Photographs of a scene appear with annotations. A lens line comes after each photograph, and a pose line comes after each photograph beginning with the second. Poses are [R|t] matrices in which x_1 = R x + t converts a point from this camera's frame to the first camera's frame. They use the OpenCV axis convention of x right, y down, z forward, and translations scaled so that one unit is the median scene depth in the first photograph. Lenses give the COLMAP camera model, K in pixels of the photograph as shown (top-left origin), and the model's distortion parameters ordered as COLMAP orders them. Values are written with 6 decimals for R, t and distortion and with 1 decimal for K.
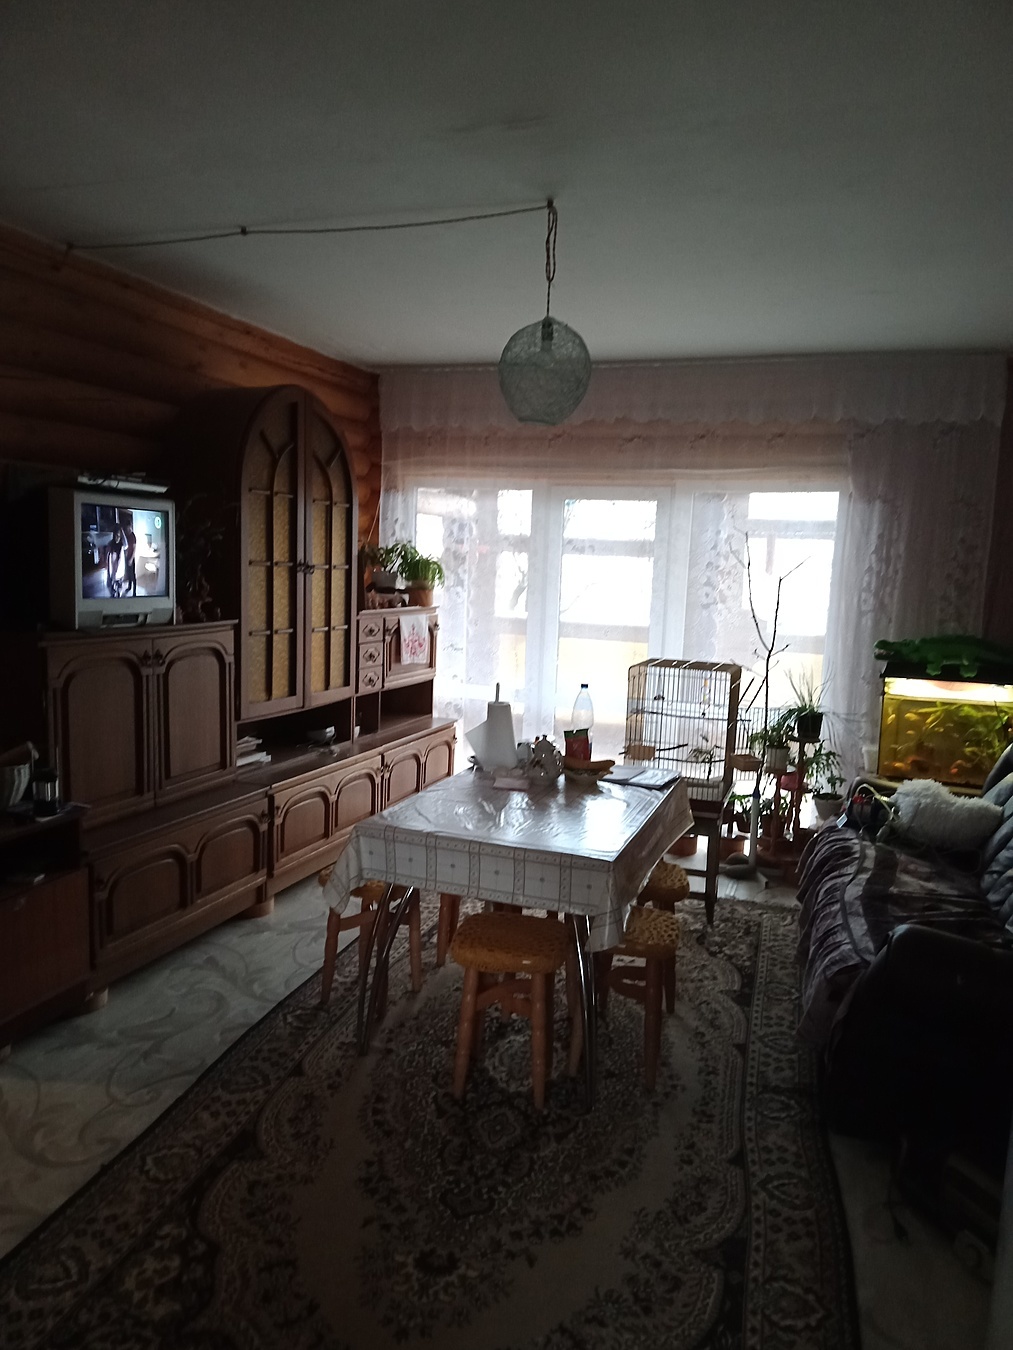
lens RADIAL K [[987.1, 0, 498.8], [0, 987.1, 673.8], [0, 0, 1]] dist [0.004402, -0.007493]
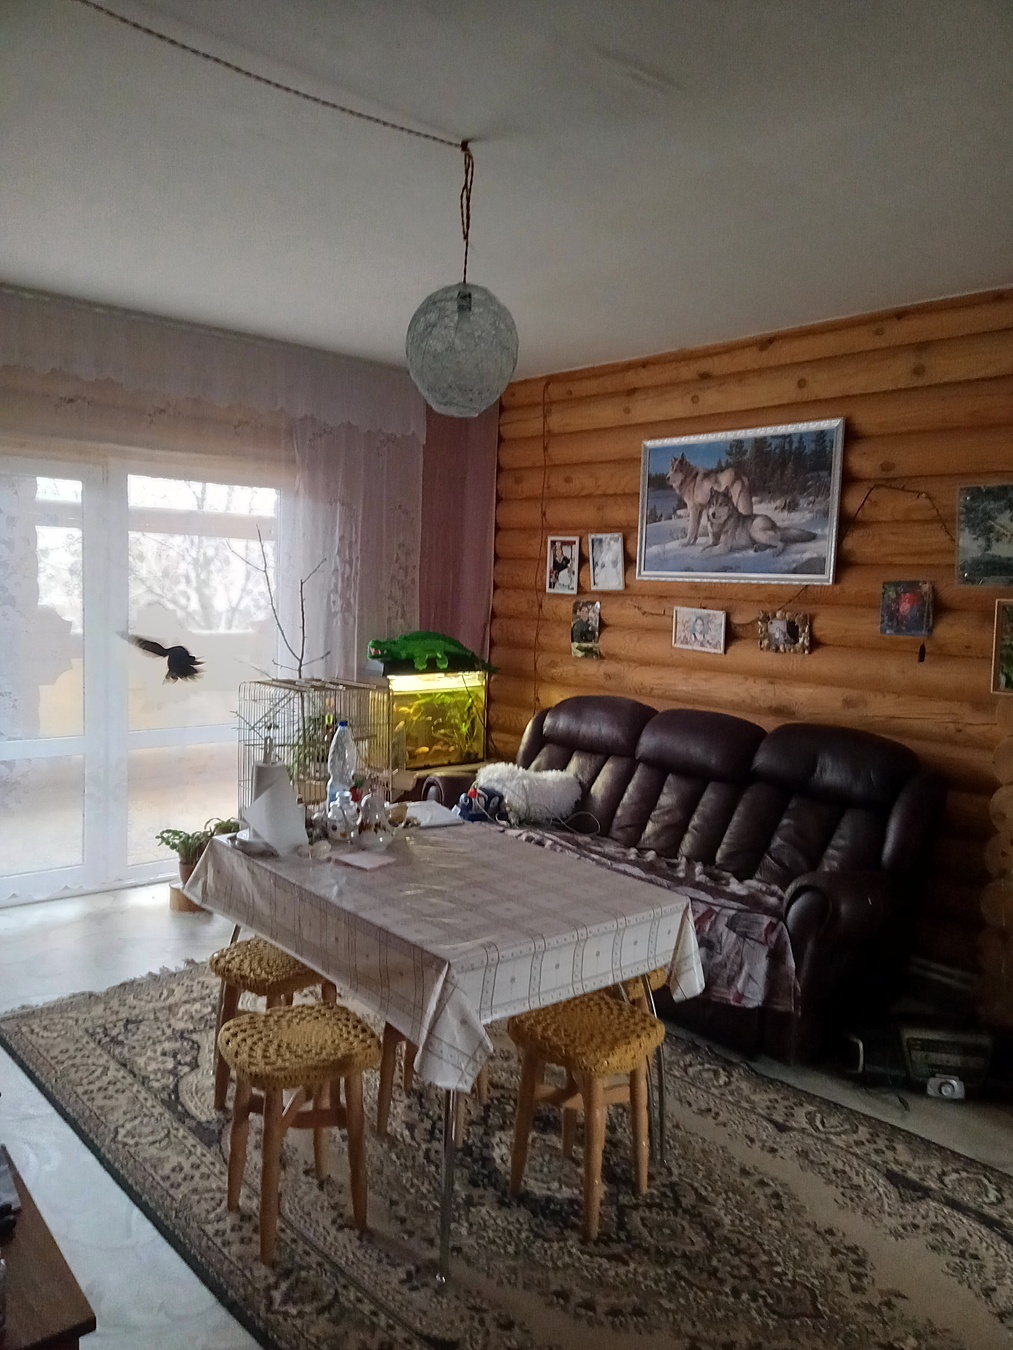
lens RADIAL K [[987.1, 0, 498.8], [0, 987.1, 673.8], [0, 0, 1]] dist [0.004402, -0.007493]
pose [[0.495489, -0.092810, 0.863642, -0.442443], [0.069913, 0.995311, 0.066849, -0.059776], [-0.865796, 0.027257, 0.499654, 0.375554]]
